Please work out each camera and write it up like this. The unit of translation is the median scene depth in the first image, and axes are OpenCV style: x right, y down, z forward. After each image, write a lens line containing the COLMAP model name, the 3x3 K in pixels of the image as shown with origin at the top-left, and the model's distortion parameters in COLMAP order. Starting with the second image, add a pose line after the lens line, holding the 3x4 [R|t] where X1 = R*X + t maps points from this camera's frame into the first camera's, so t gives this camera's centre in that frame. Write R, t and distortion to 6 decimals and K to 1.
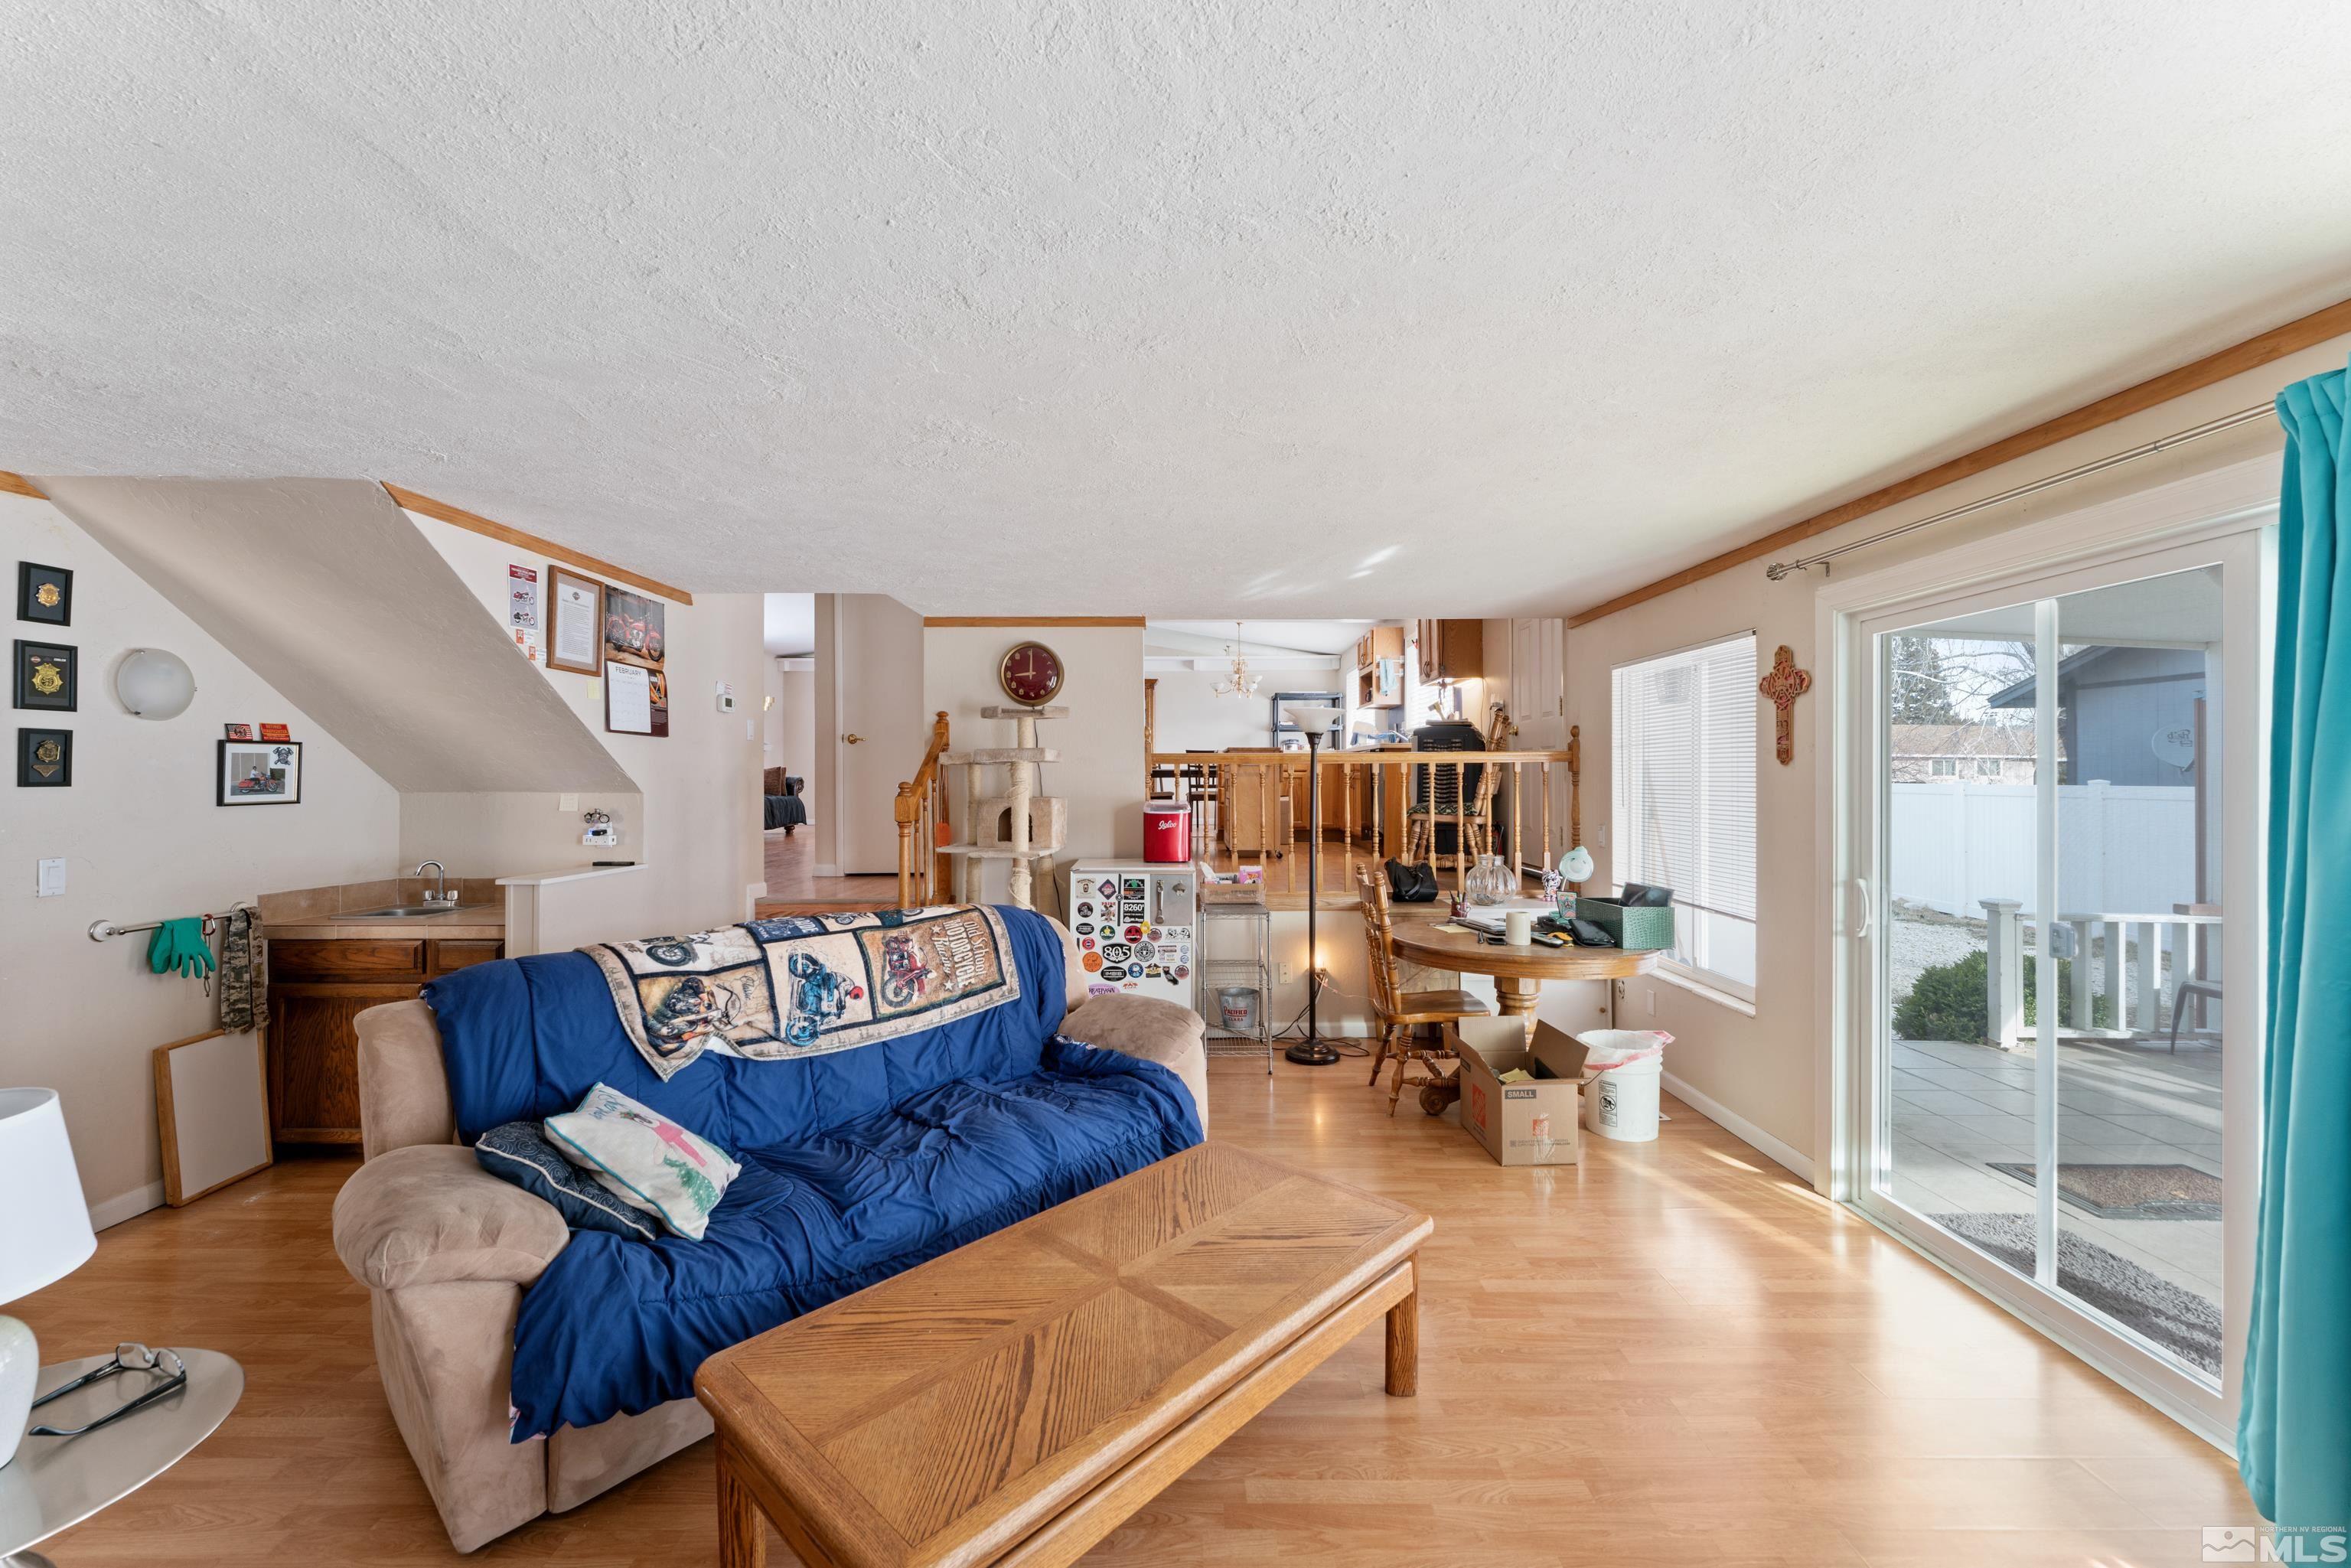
lens RADIAL K [[946.5, 0, 1183.0], [0, 946.5, 770.1], [0, 0, 1]] dist [0.000258, -0.000490]
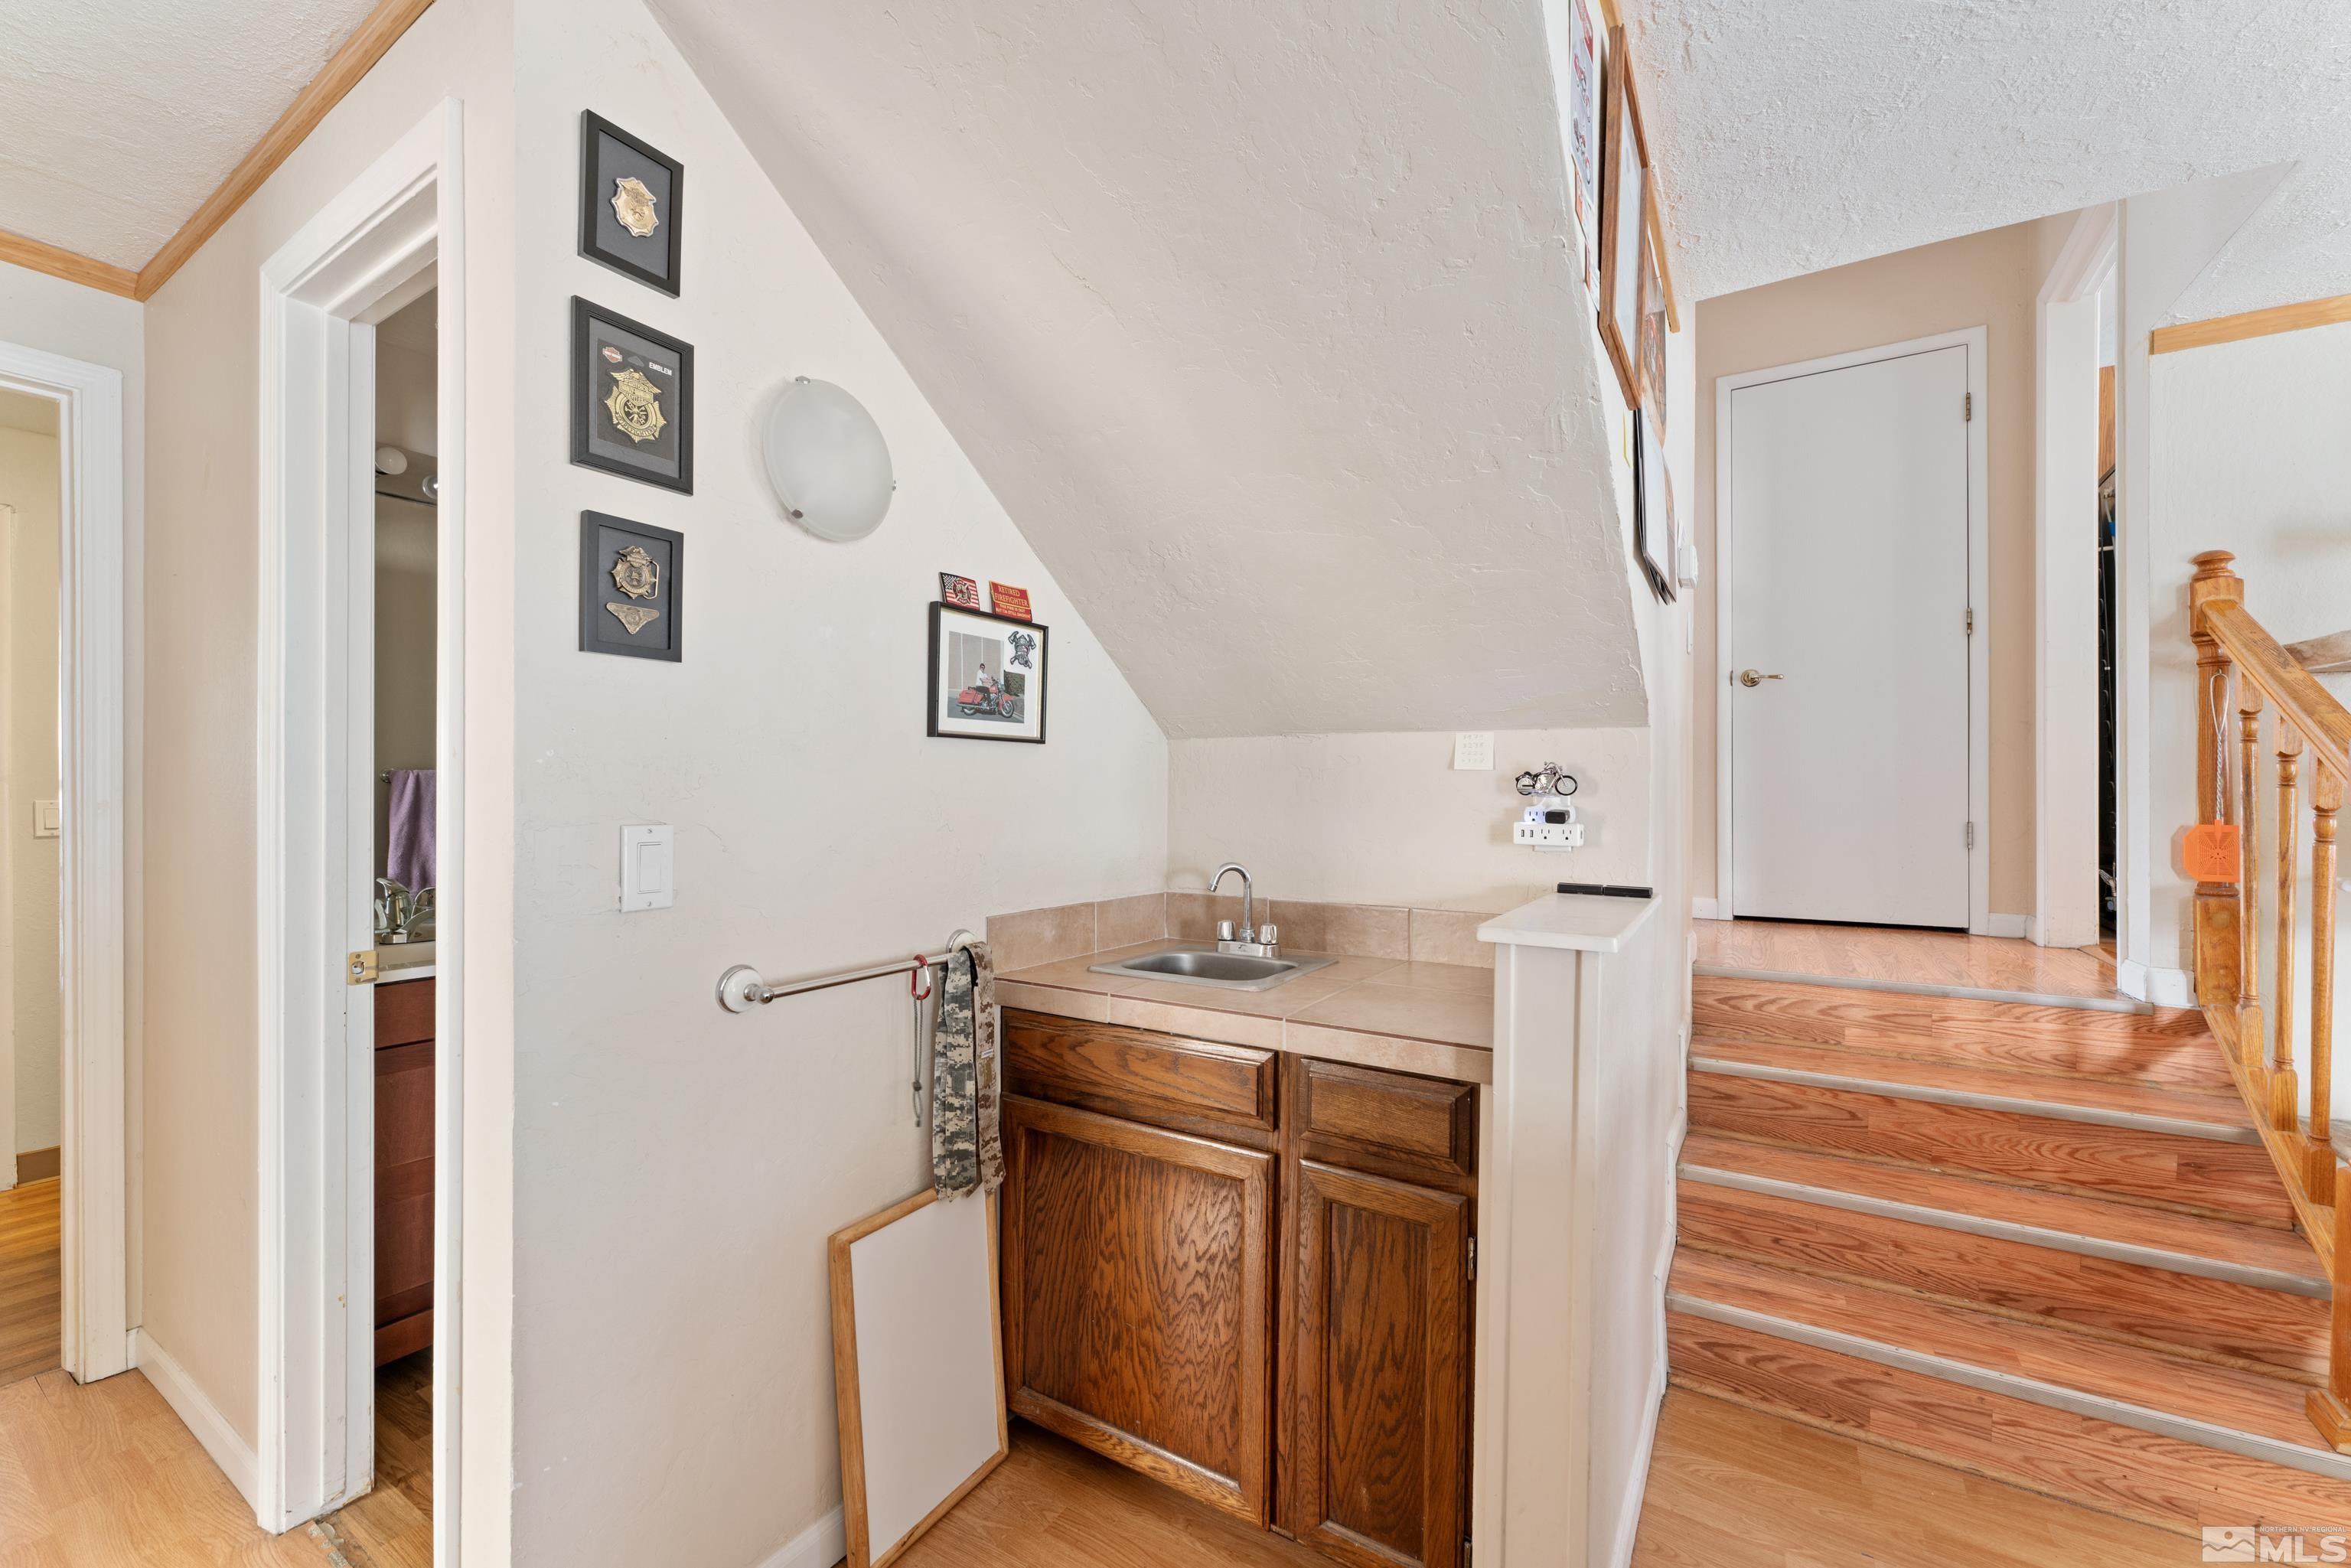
lens RADIAL K [[946.5, 0, 1171.4], [0, 946.5, 793.1], [0, 0, 1]] dist [0.000258, -0.000490]
pose [[0.844015, 0.006367, -0.536281, -0.629250], [-0.003622, 0.999974, 0.006172, 0.062641], [0.536307, -0.003267, 0.844017, 0.632271]]
